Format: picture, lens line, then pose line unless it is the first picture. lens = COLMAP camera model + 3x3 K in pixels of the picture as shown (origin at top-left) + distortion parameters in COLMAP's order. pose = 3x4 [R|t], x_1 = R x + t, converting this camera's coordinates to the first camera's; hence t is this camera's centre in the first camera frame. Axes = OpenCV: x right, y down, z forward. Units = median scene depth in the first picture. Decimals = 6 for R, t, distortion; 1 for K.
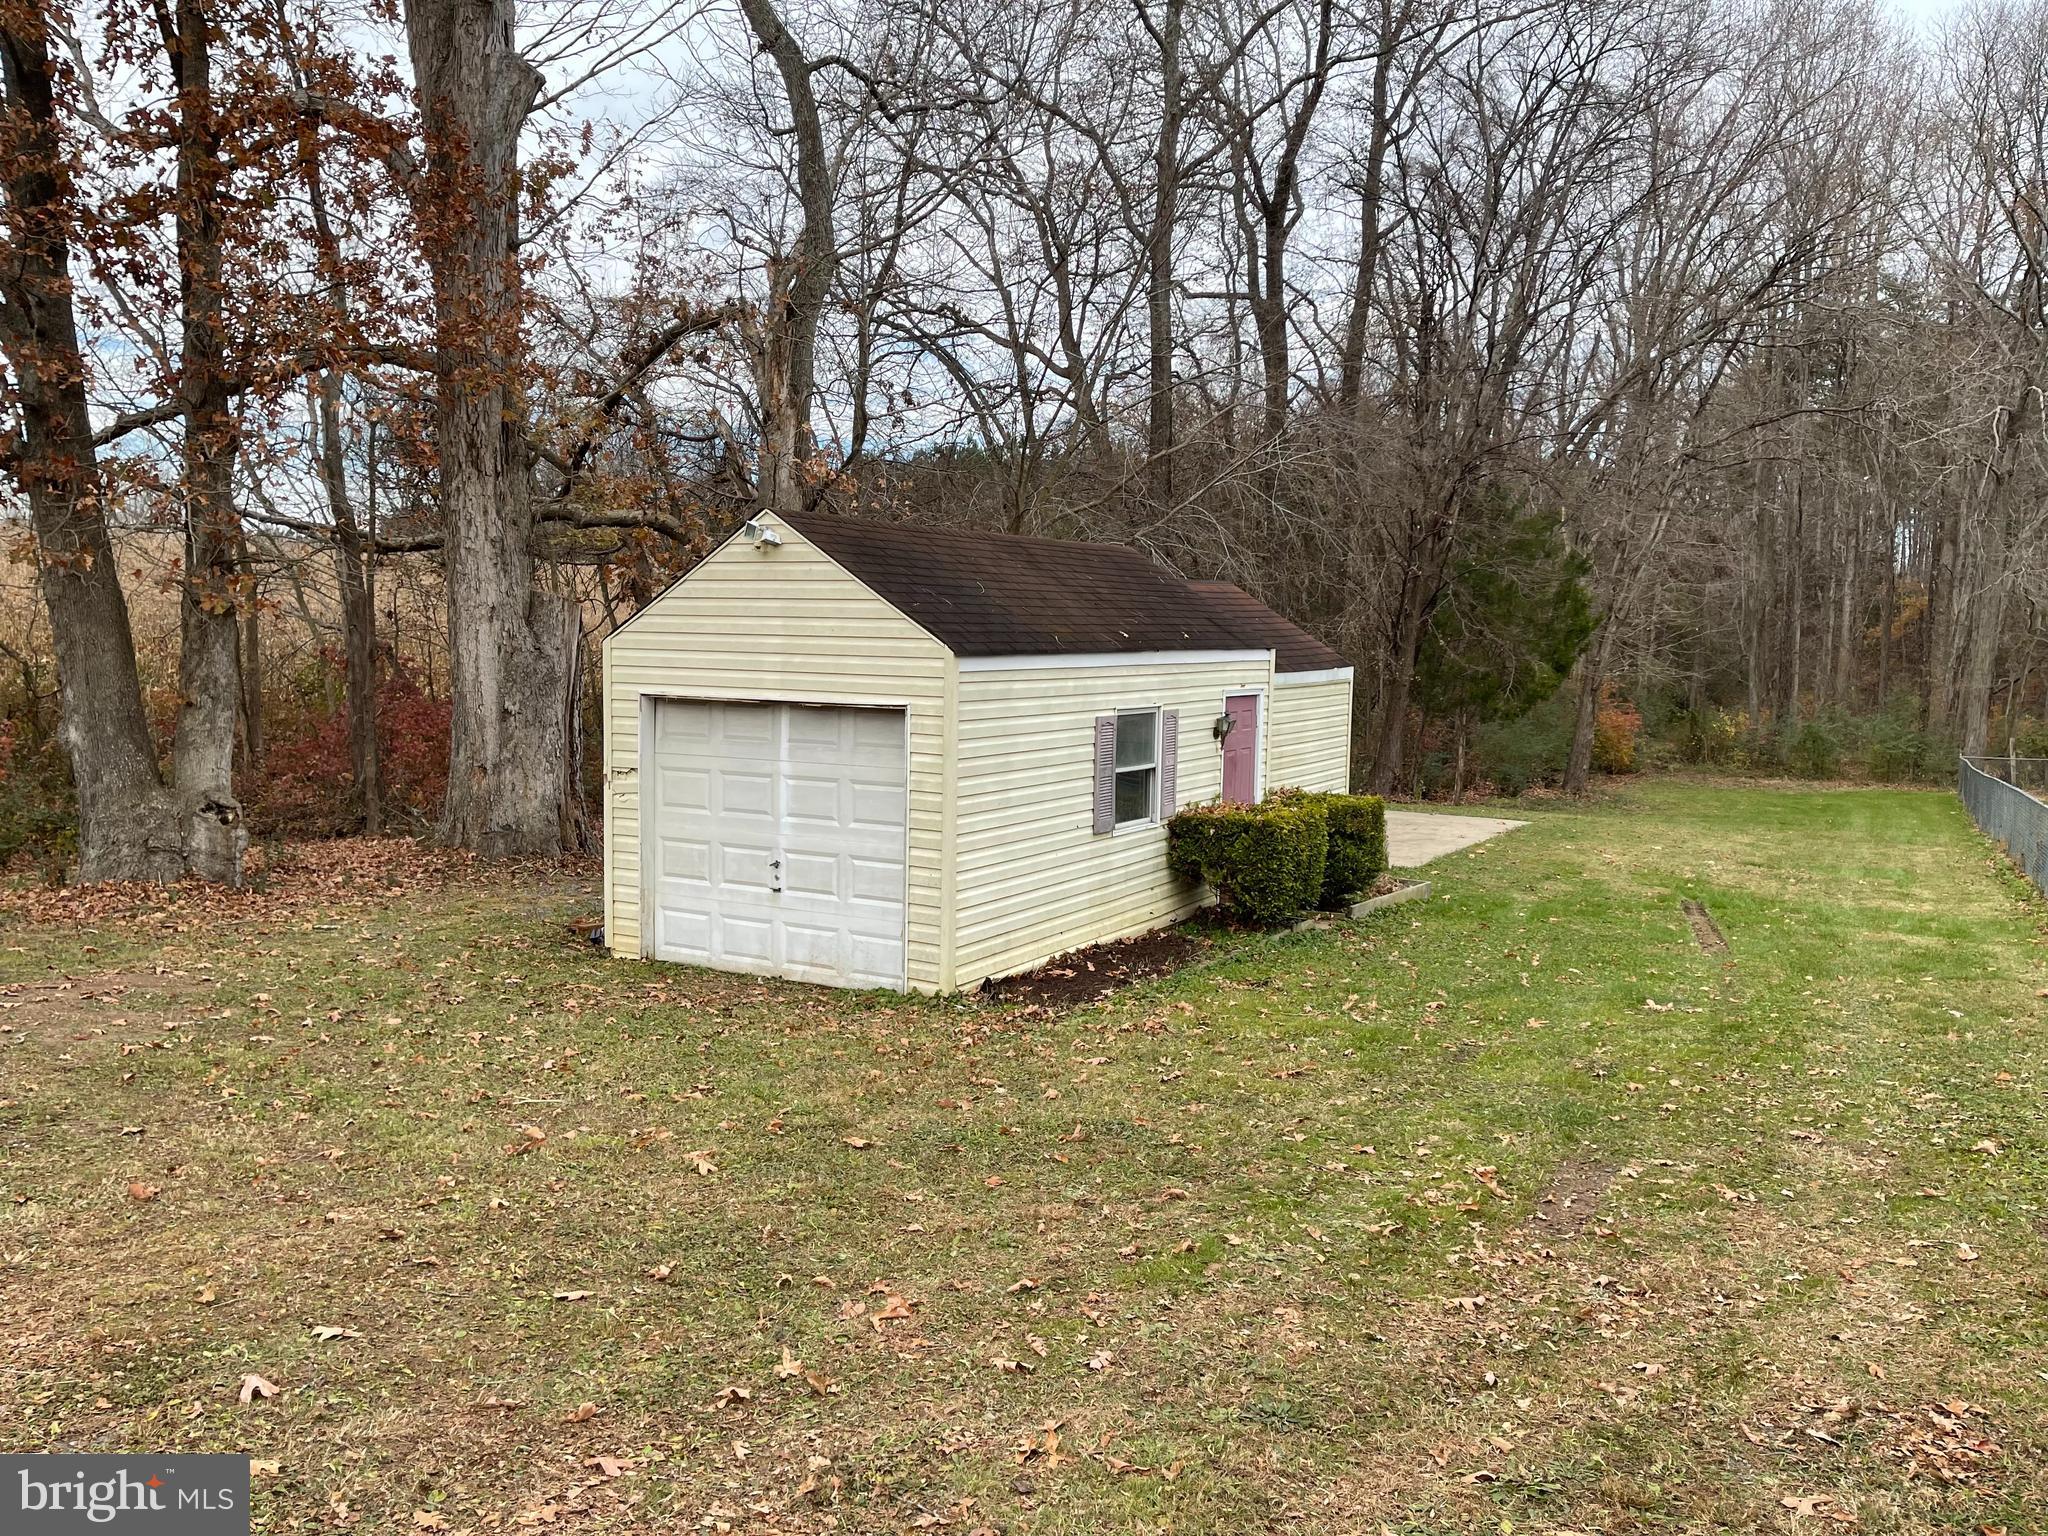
lens RADIAL K [[1535.2, 0, 1021.1], [0, 1535.2, 762.1], [0, 0, 1]] dist [0.004701, -0.052074]
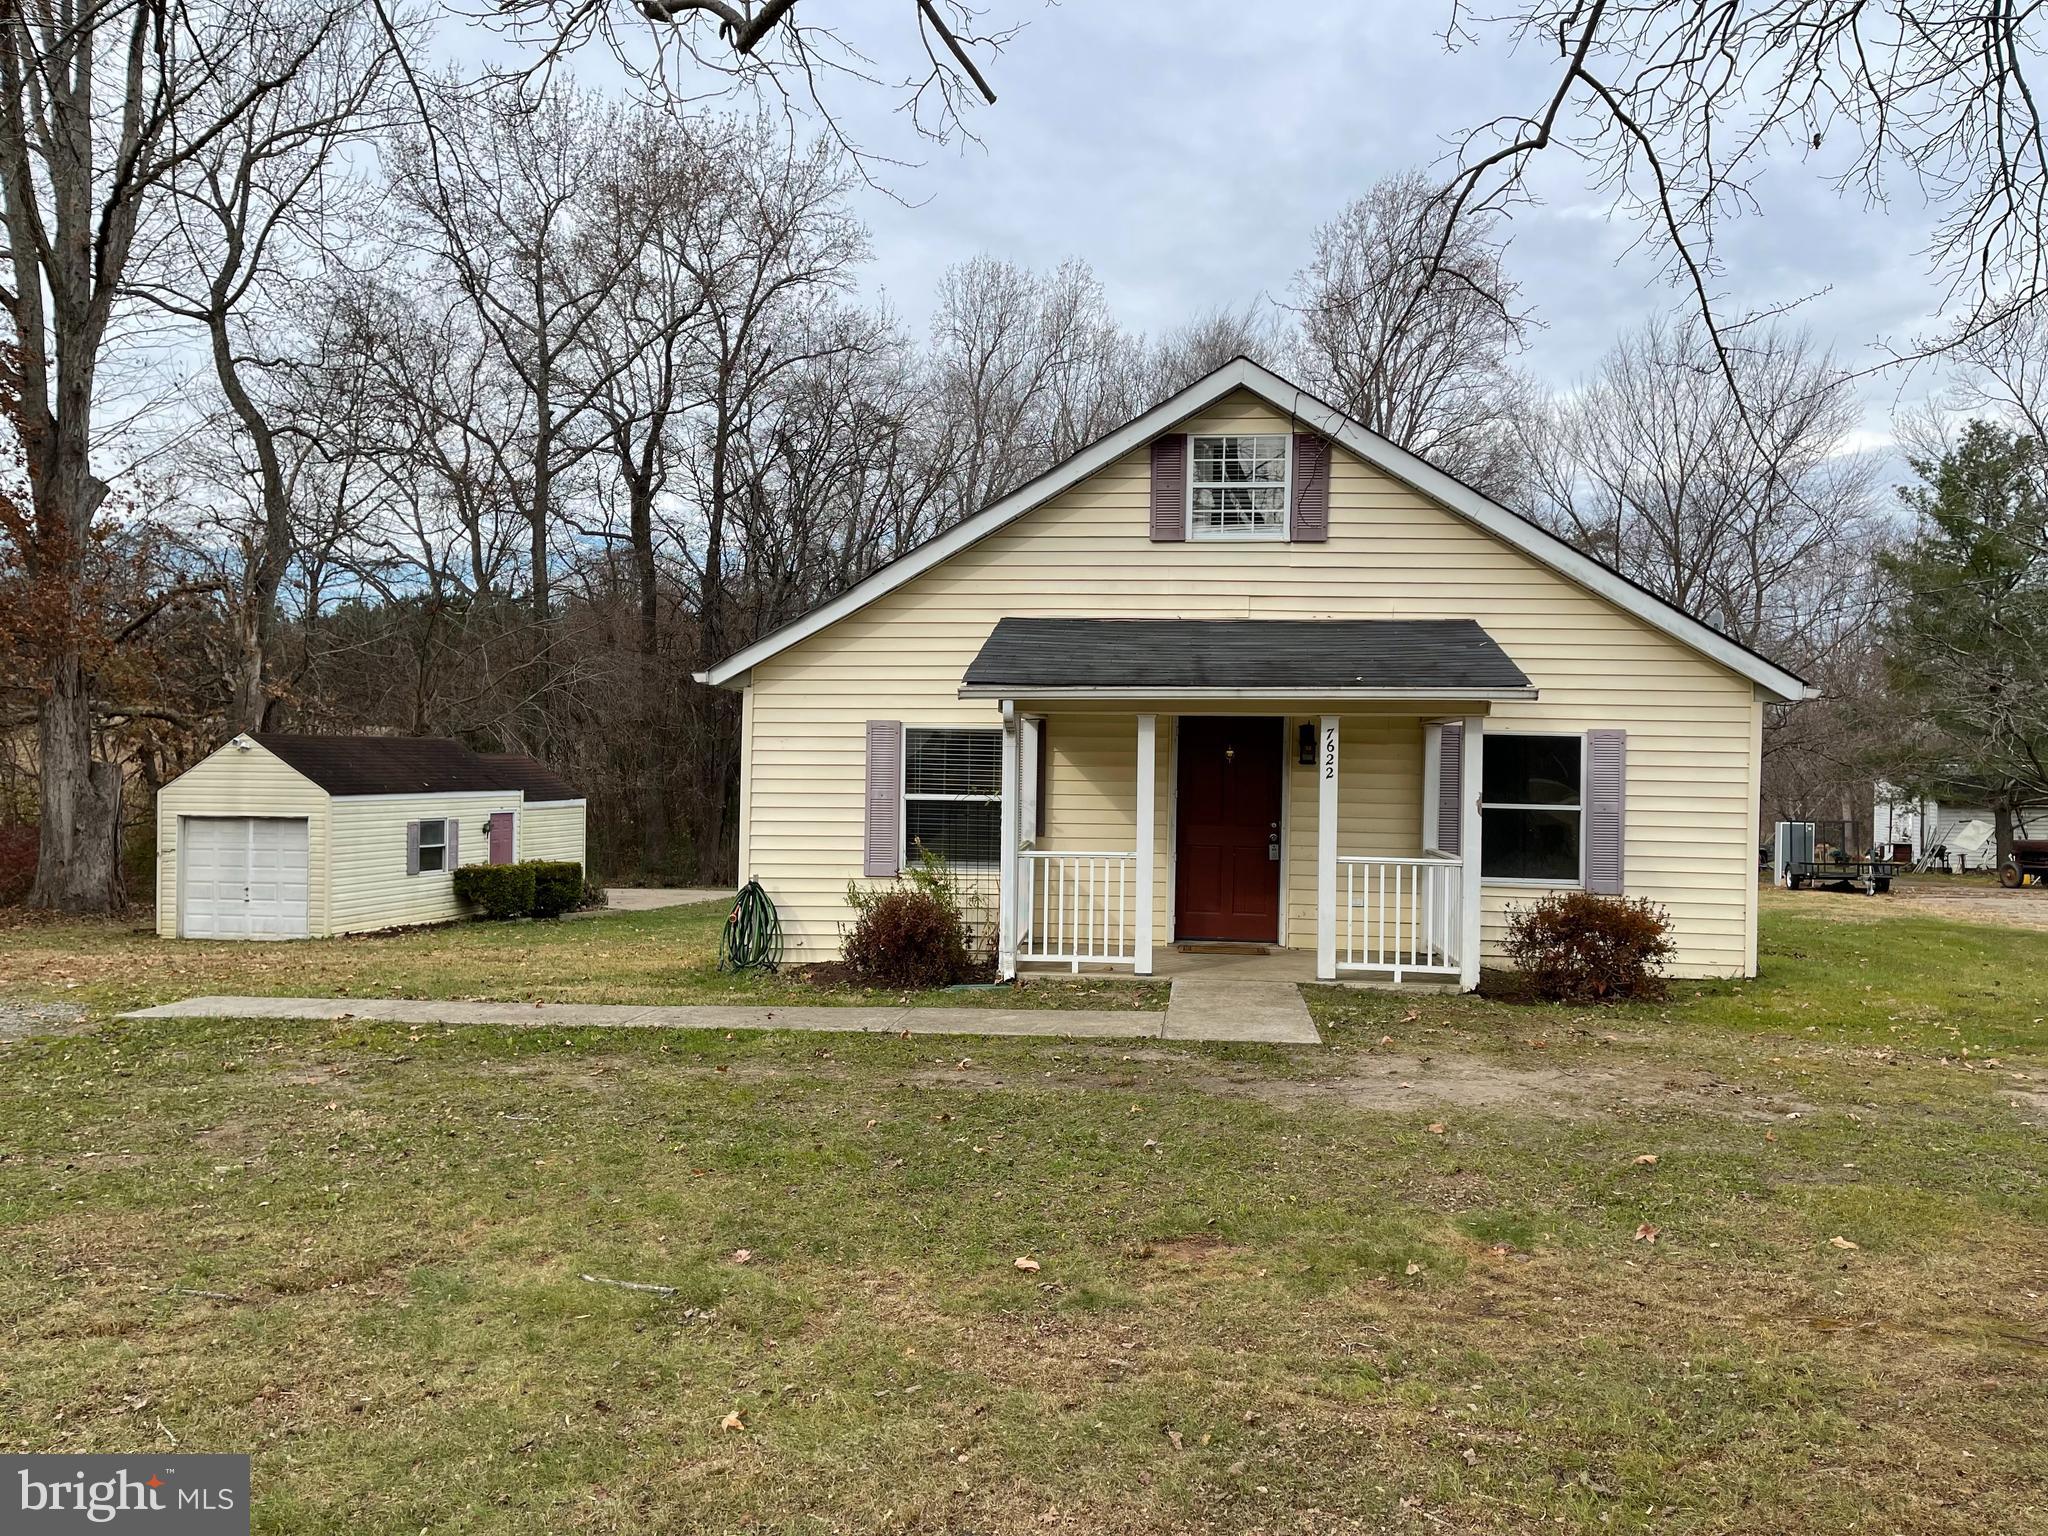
lens RADIAL K [[1415.4, 0, 1025.7], [0, 1415.4, 776.2], [0, 0, 1]] dist [0.005152, -0.029587]
pose [[0.940896, -0.008349, 0.338592, 0.159704], [0.035064, 0.996725, -0.072862, 0.068935], [-0.336875, 0.080428, 0.938108, -1.000102]]
